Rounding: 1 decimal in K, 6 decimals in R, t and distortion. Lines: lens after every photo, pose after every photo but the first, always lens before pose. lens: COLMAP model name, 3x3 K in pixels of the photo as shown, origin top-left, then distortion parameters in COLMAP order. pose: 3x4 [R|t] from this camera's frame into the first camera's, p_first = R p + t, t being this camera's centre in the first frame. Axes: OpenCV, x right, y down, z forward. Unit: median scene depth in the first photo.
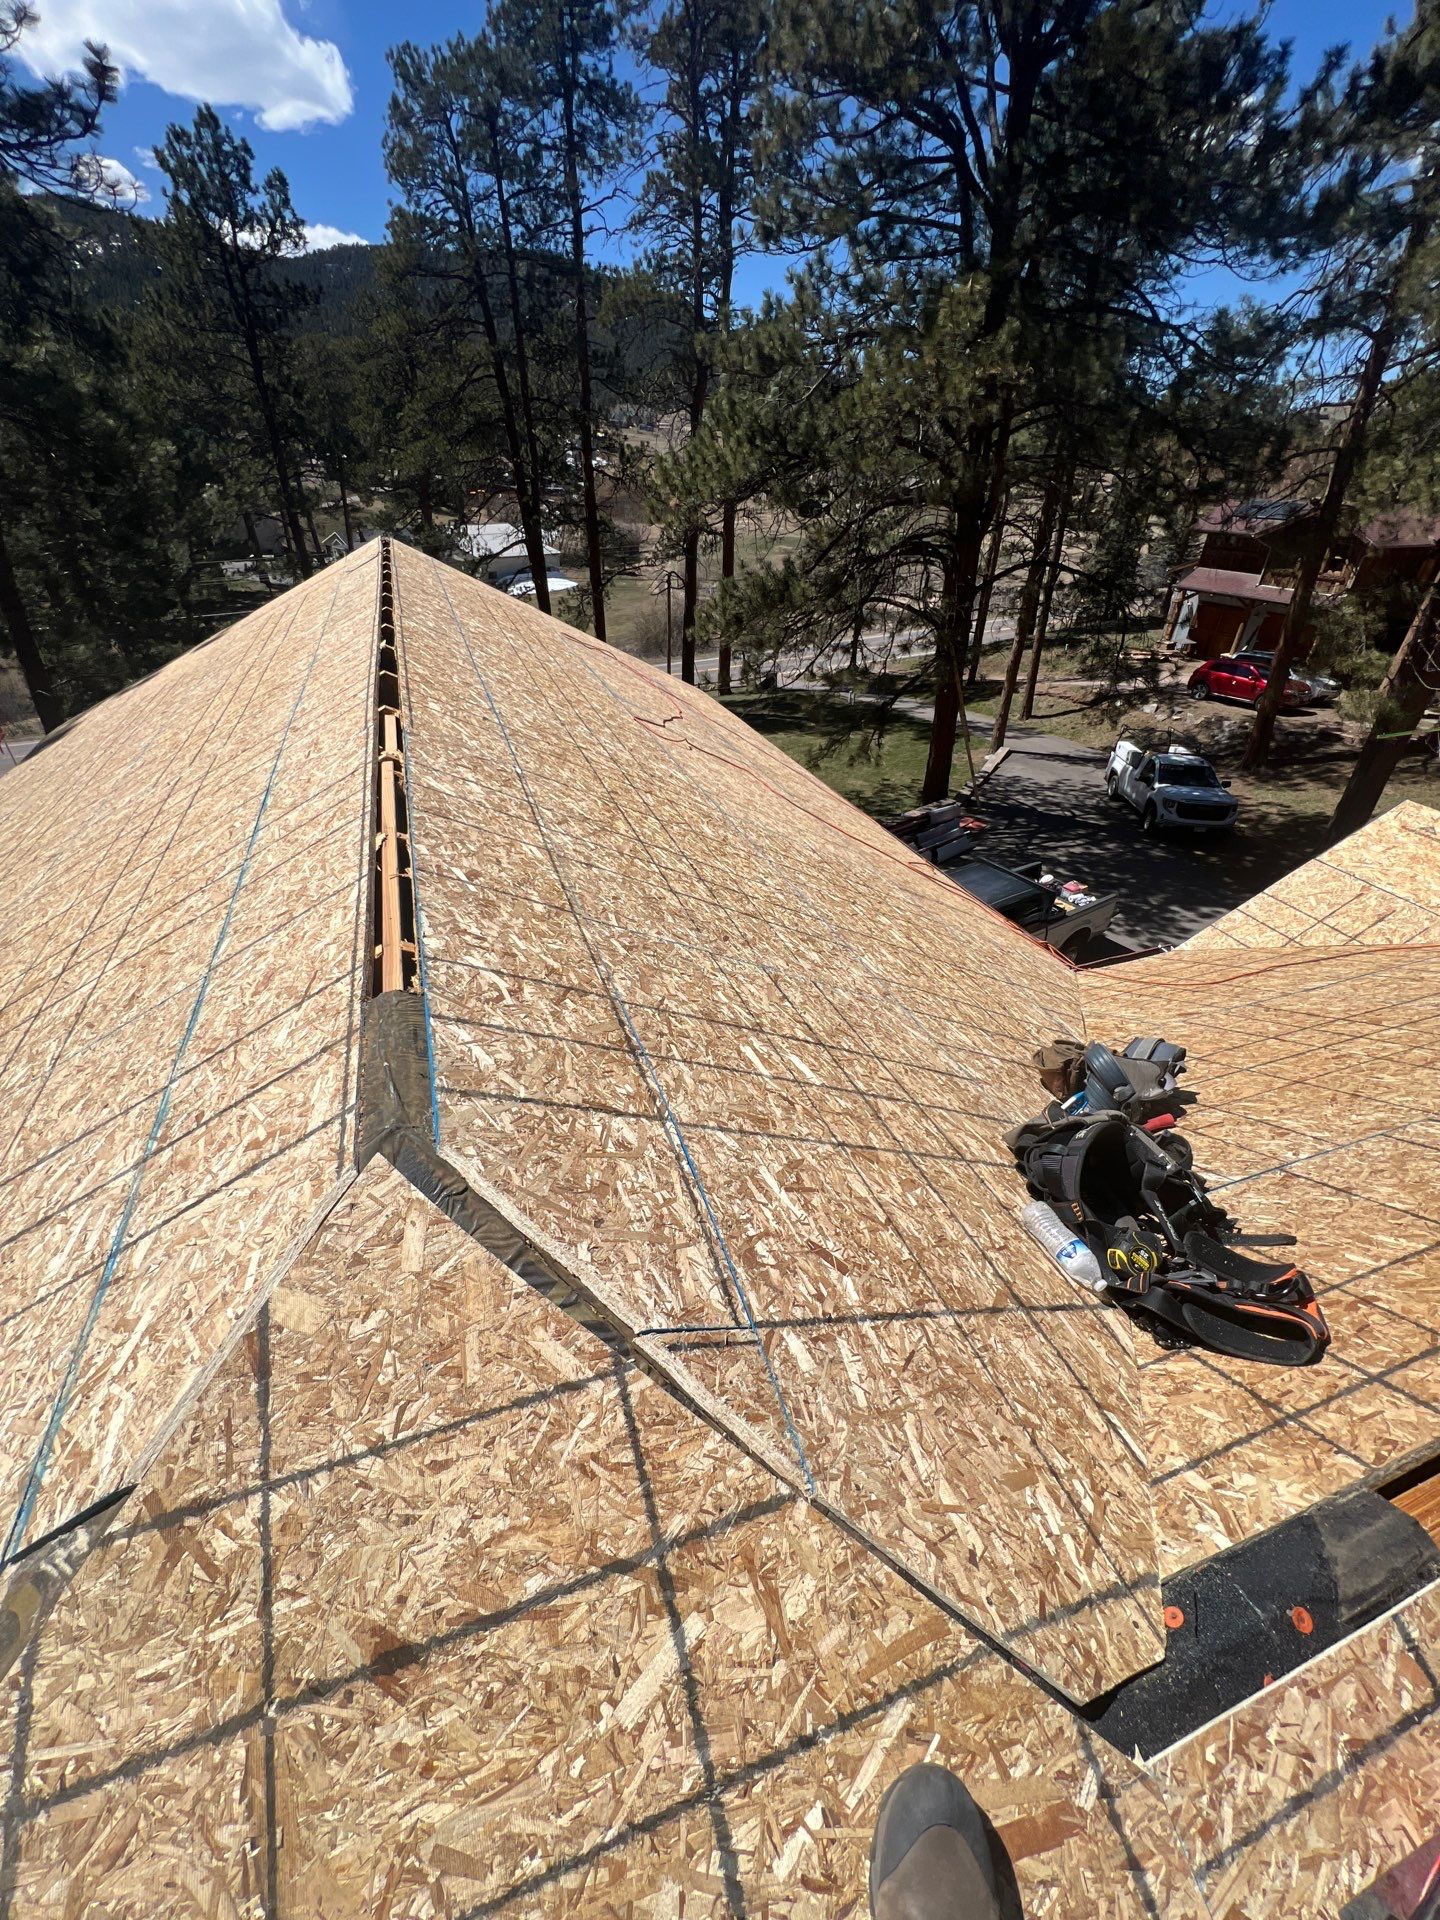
lens RADIAL K [[758.9, 0, 712.8], [0, 758.9, 956.6], [0, 0, 1]] dist [-0.003060, 0.000277]
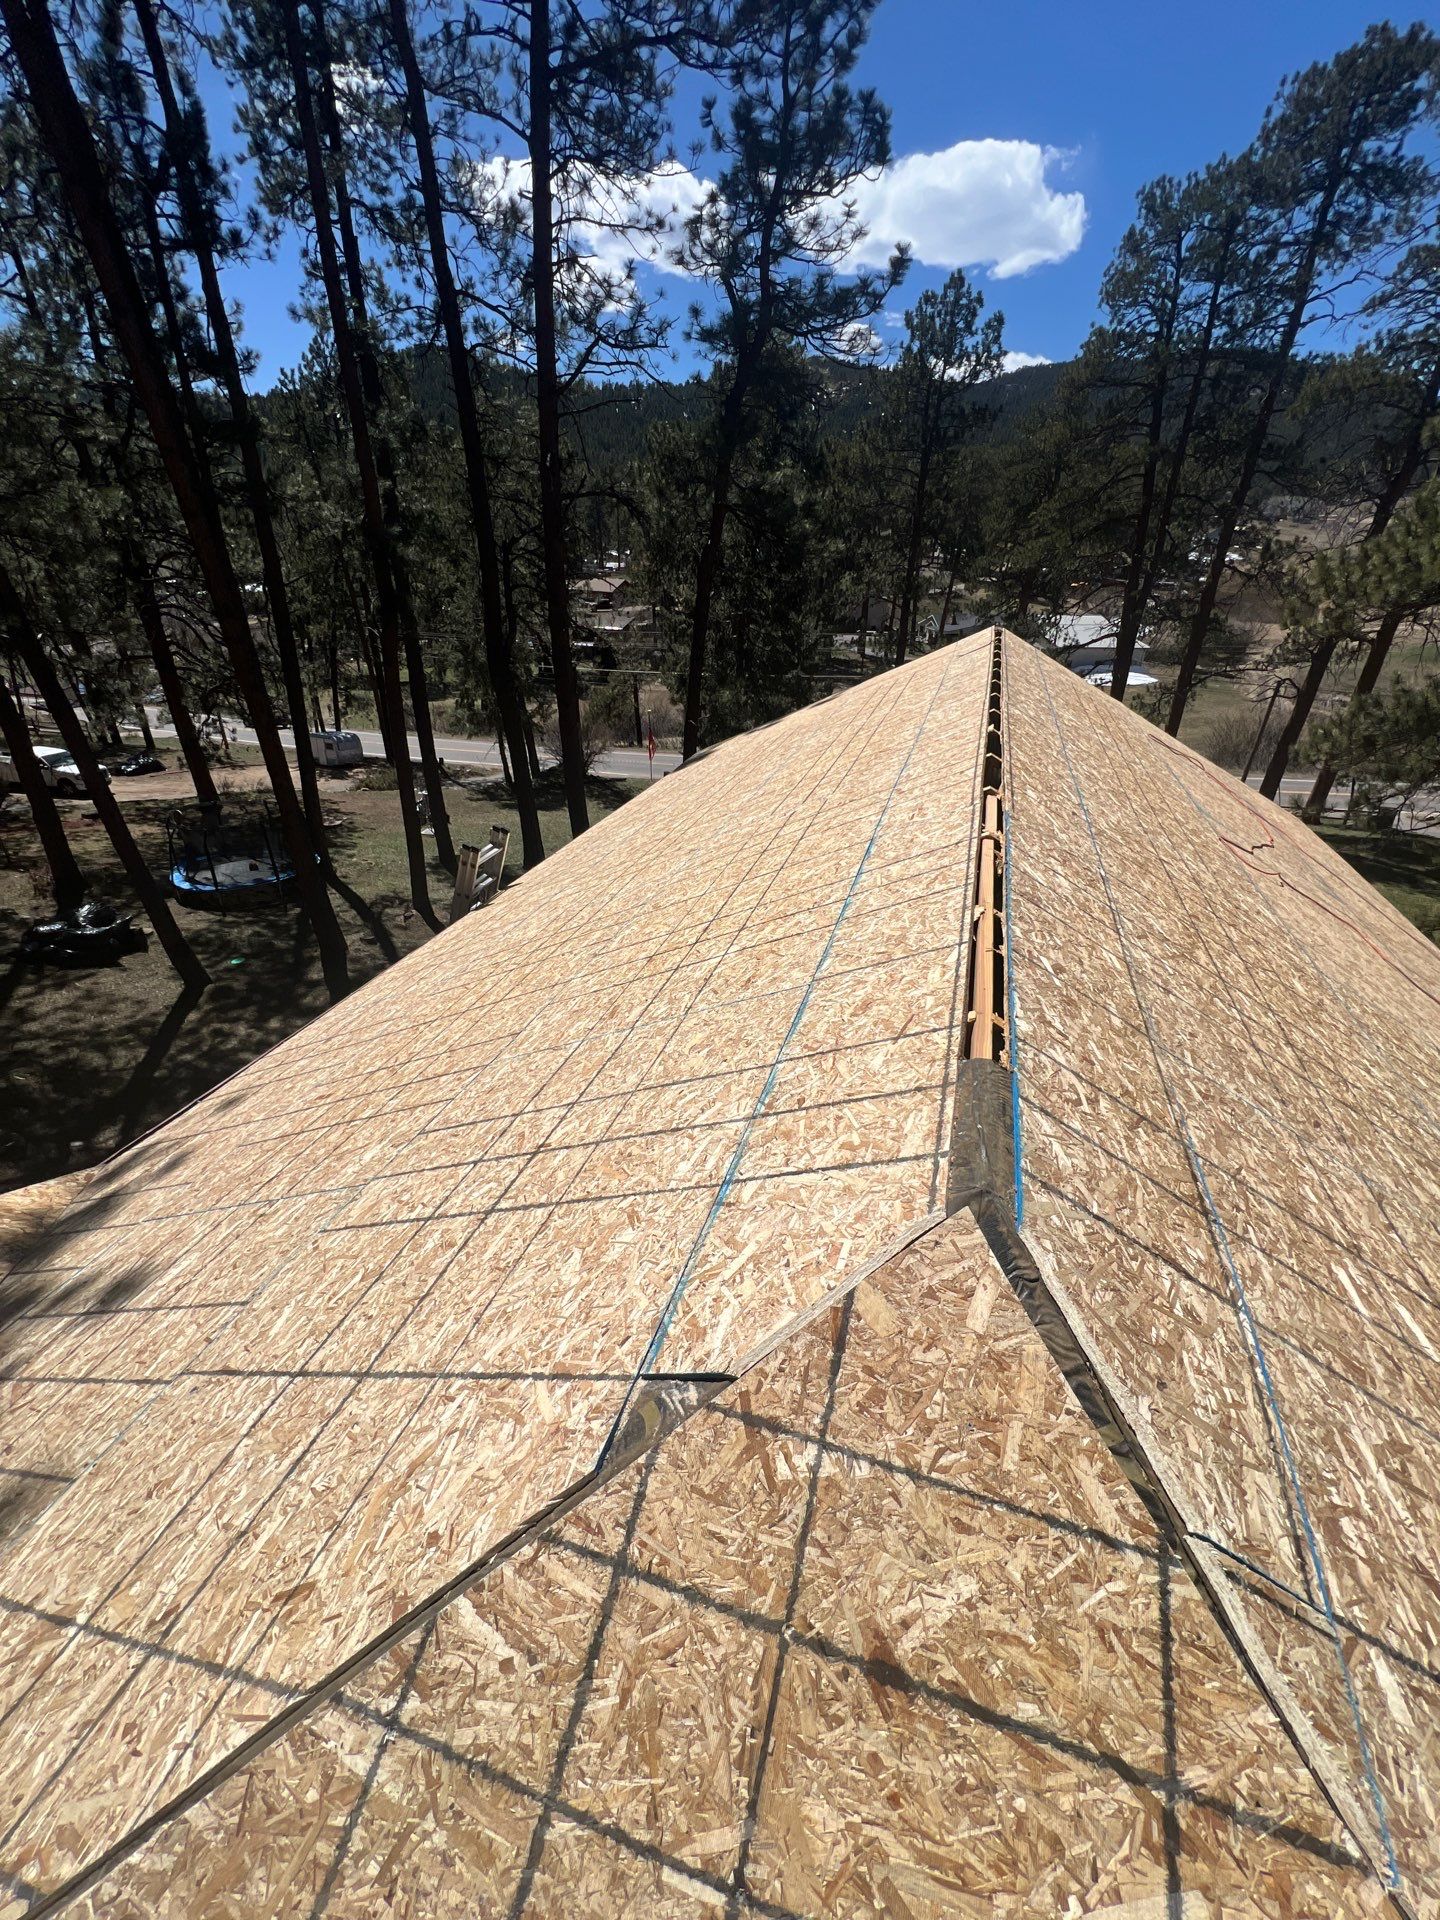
lens RADIAL K [[758.9, 0, 722.0], [0, 758.9, 958.1], [0, 0, 1]] dist [-0.003060, 0.000277]
pose [[0.793604, 0.290008, -0.534872, -0.133128], [-0.336235, 0.941705, 0.011713, 0.017107], [0.507089, 0.170547, 0.844852, -0.079358]]
